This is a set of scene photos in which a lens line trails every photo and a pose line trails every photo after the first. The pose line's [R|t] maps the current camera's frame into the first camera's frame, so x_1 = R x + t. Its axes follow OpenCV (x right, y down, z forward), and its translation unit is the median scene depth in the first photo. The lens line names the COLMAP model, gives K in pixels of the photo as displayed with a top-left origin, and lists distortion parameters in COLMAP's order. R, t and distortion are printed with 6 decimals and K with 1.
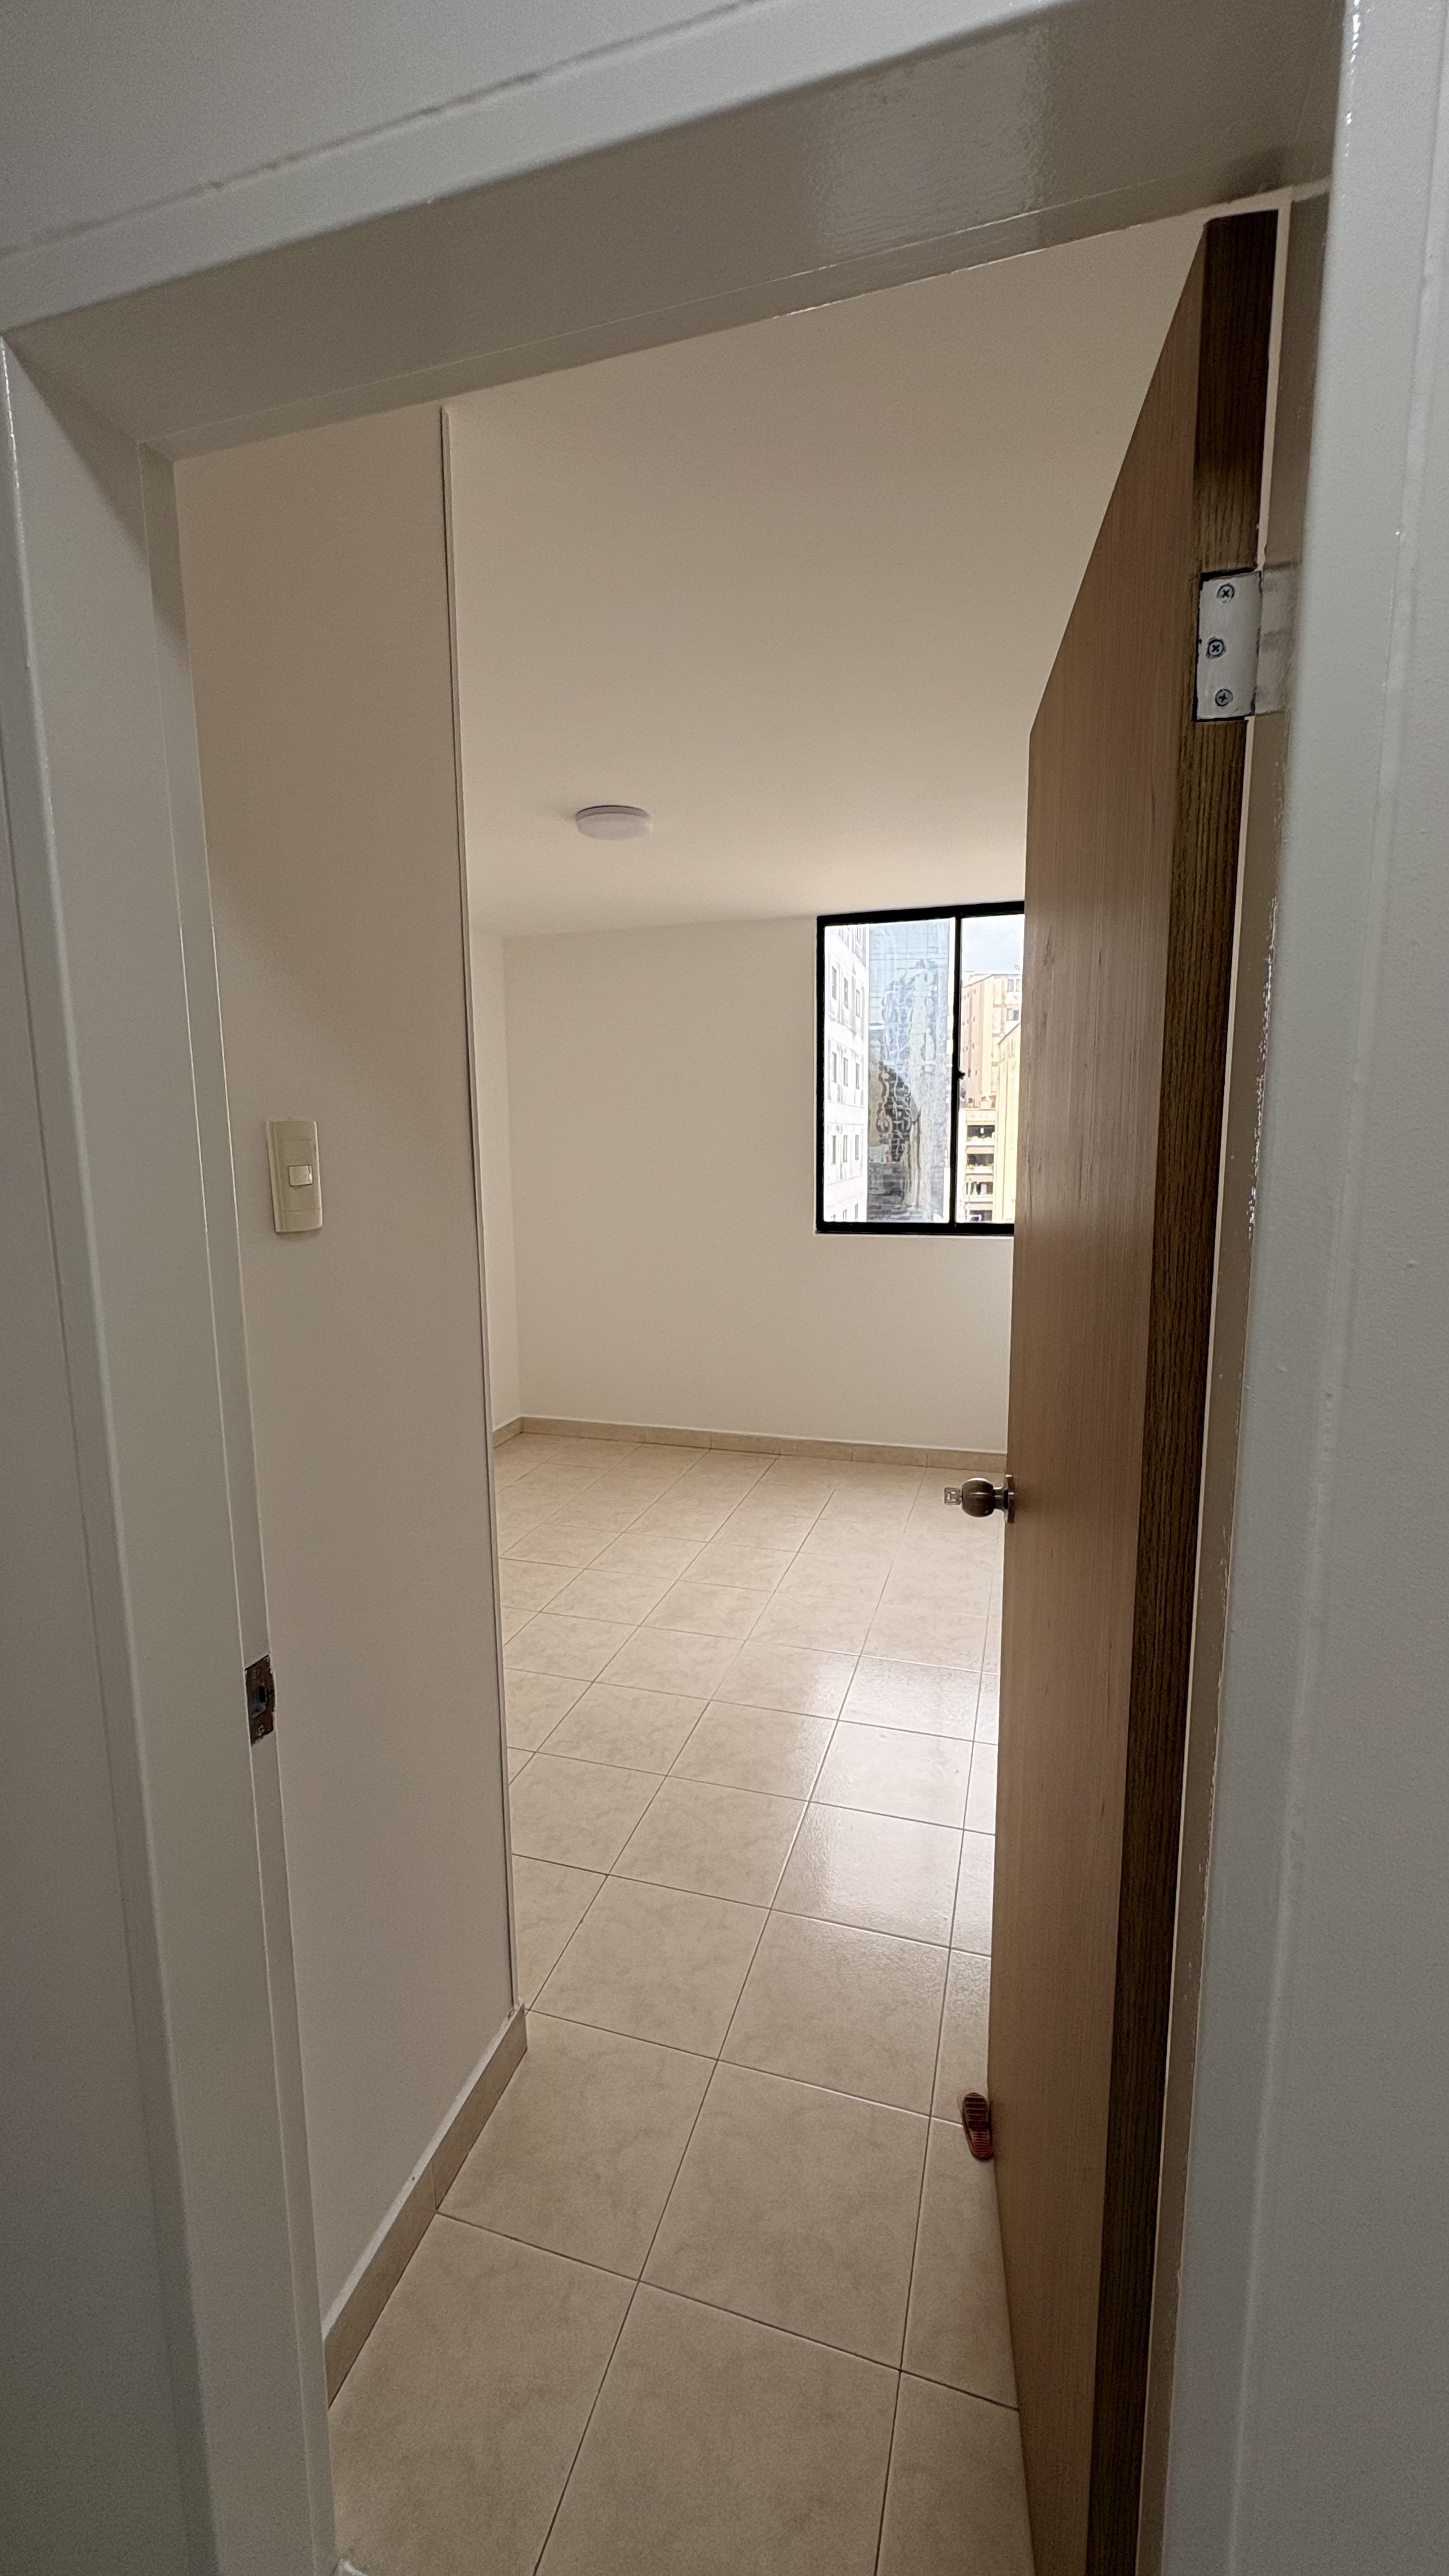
lens RADIAL K [[1013.1, 0, 742.4], [0, 1013.1, 1280.8], [0, 0, 1]] dist [0.002382, 0.000365]
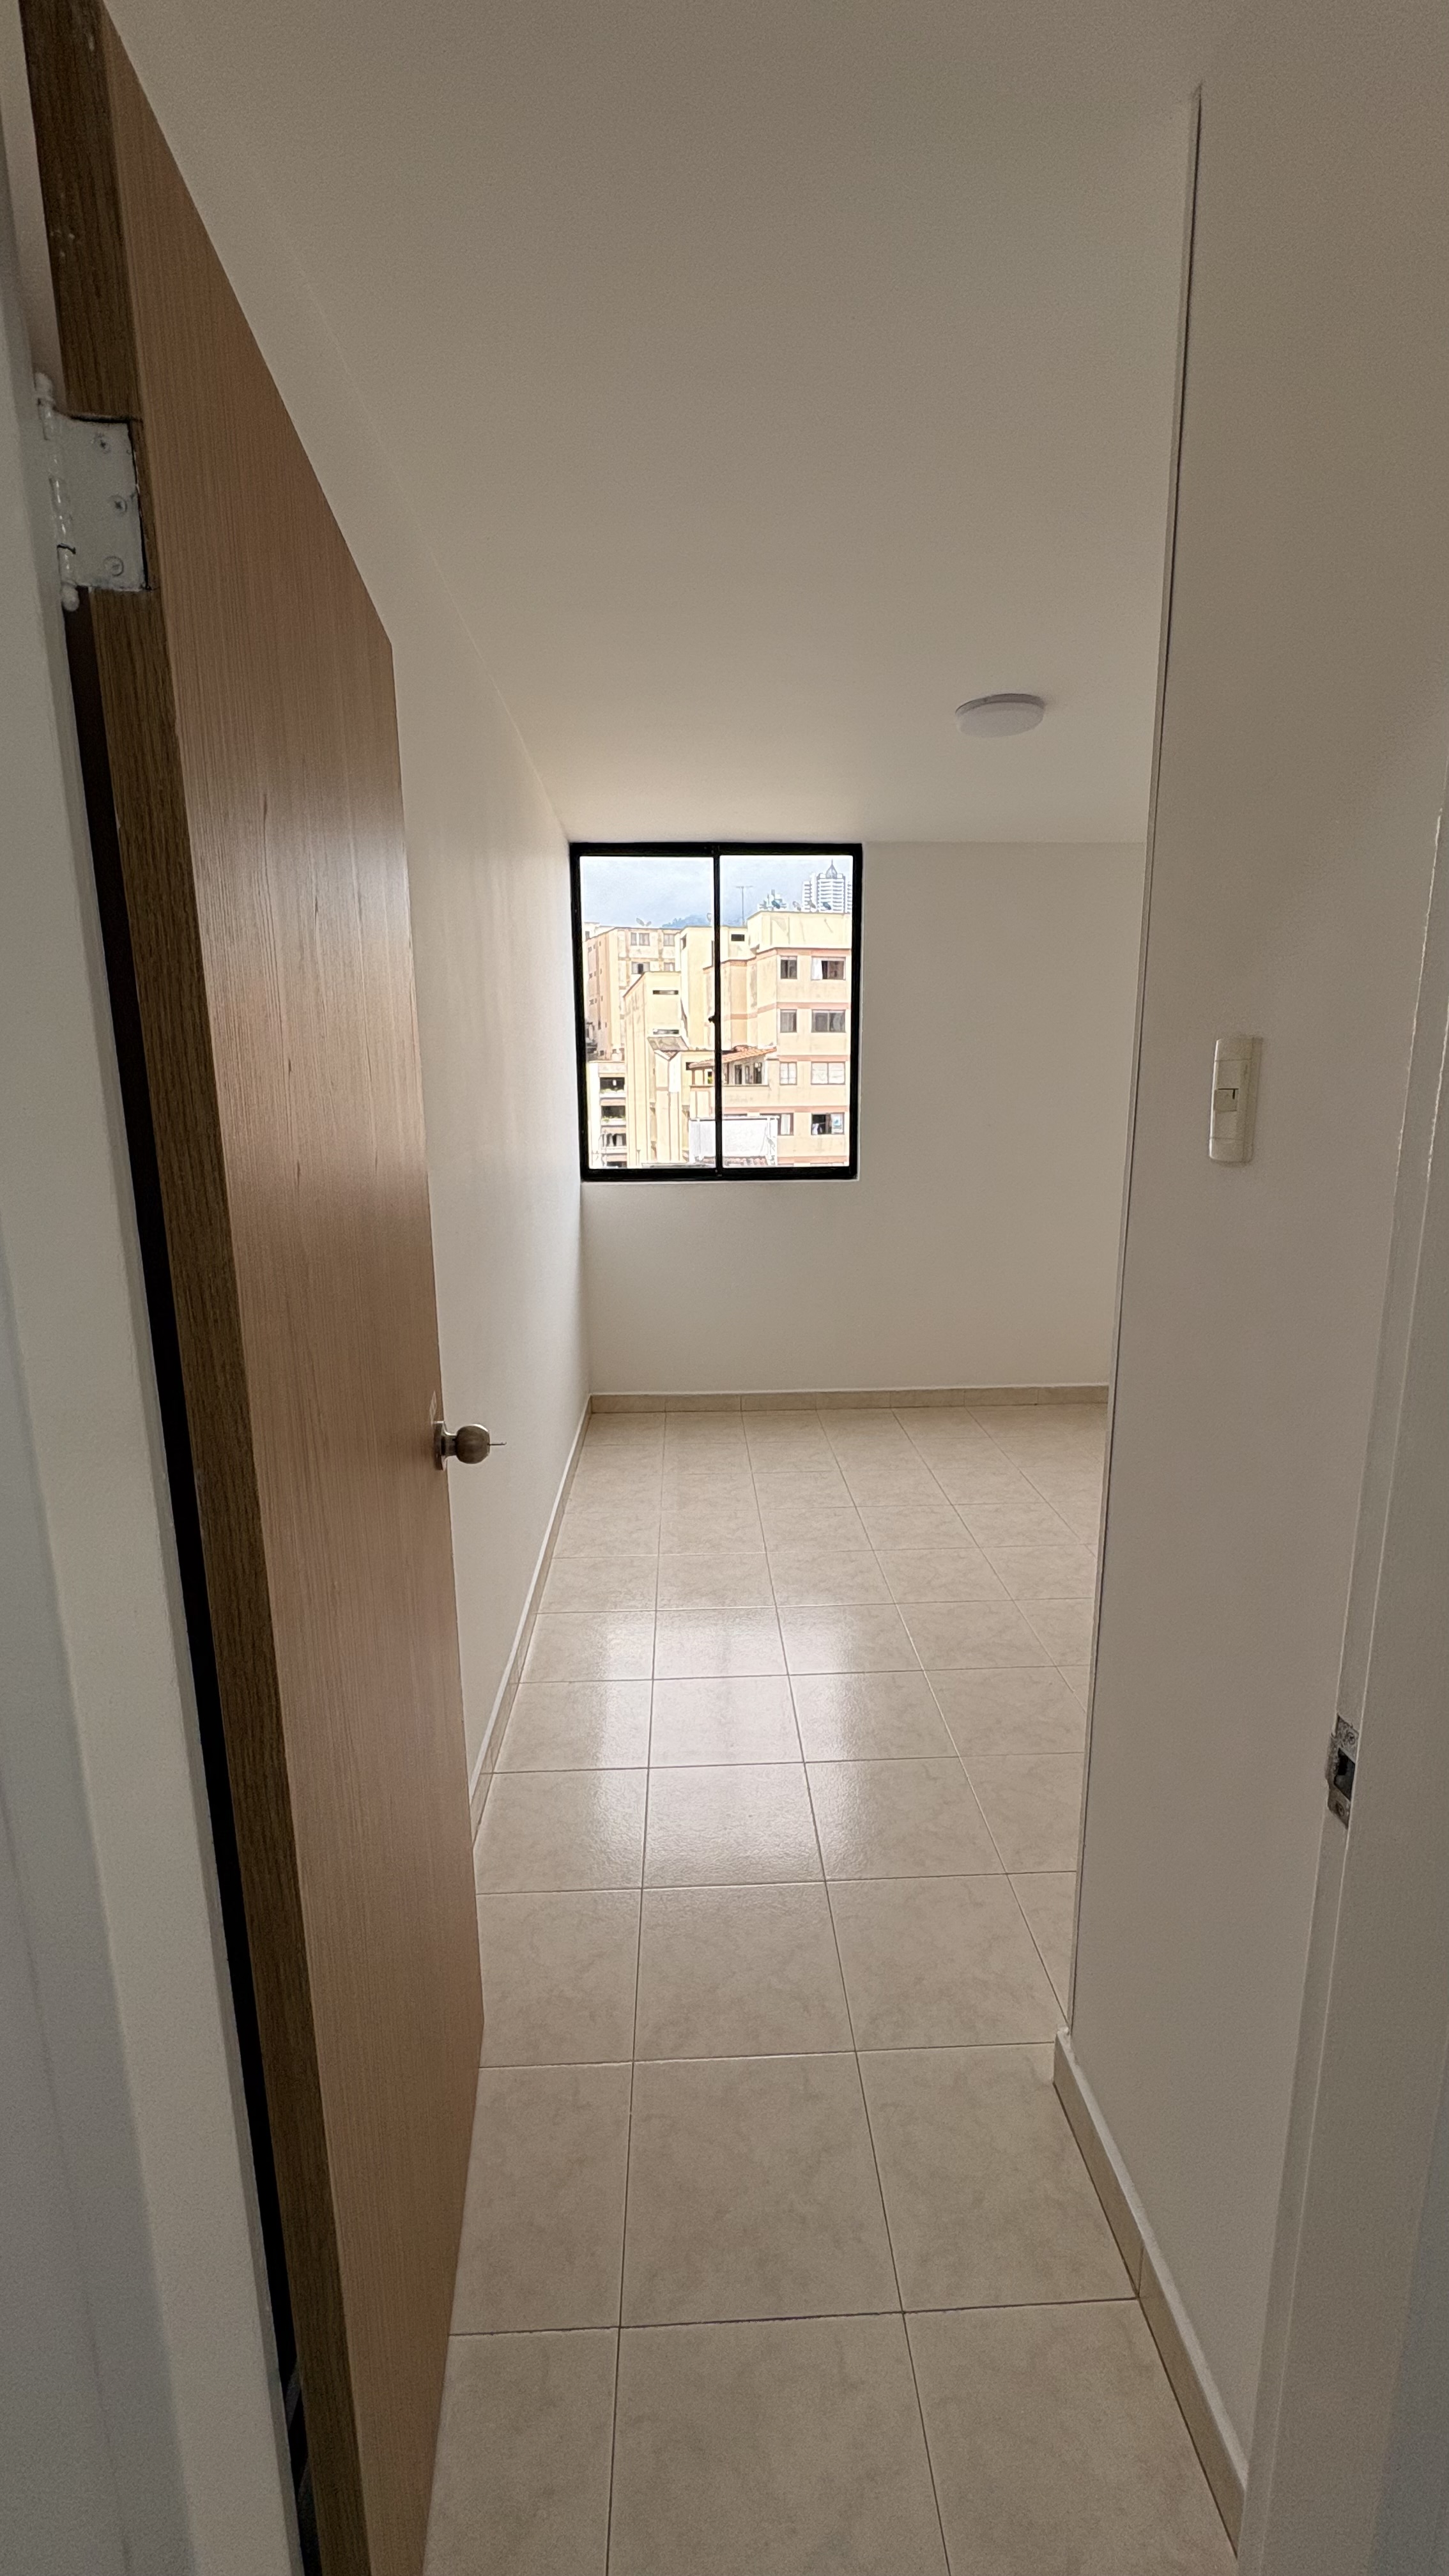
lens RADIAL K [[1013.1, 0, 721.6], [0, 1013.1, 1281.1], [0, 0, 1]] dist [0.002382, 0.000365]
pose [[0.946680, -0.059852, 0.316567, -0.117499], [0.044951, 0.997519, 0.054175, -0.000216], [-0.319024, -0.037056, 0.947022, 0.051951]]
